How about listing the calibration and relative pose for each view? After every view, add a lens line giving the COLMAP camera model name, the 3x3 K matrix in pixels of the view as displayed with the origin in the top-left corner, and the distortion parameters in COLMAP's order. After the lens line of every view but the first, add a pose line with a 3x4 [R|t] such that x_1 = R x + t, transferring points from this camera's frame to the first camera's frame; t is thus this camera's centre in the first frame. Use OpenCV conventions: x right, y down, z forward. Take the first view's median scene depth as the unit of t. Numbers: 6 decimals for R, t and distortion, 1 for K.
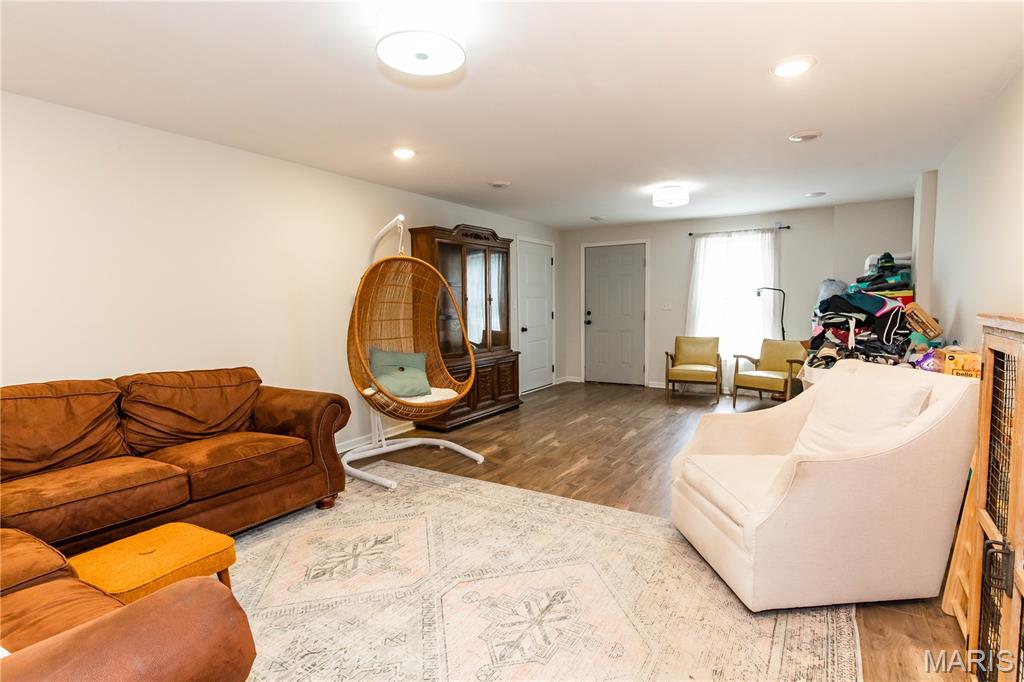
lens RADIAL K [[514.8, 0, 509.7], [0, 514.8, 352.7], [0, 0, 1]] dist [0.004826, -0.000473]
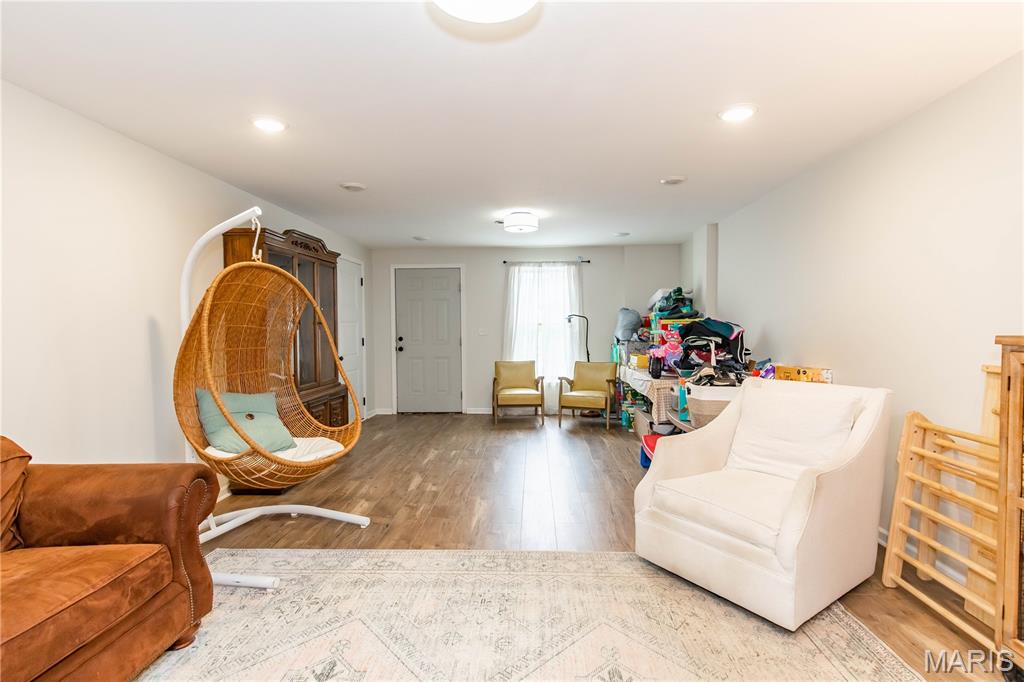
lens RADIAL K [[514.8, 0, 509.7], [0, 514.8, 352.7], [0, 0, 1]] dist [0.004826, -0.000473]
pose [[0.871033, -0.019924, 0.490819, -0.245116], [0.044648, 0.998252, -0.038711, -0.013848], [-0.489190, 0.055633, 0.870401, 0.178860]]
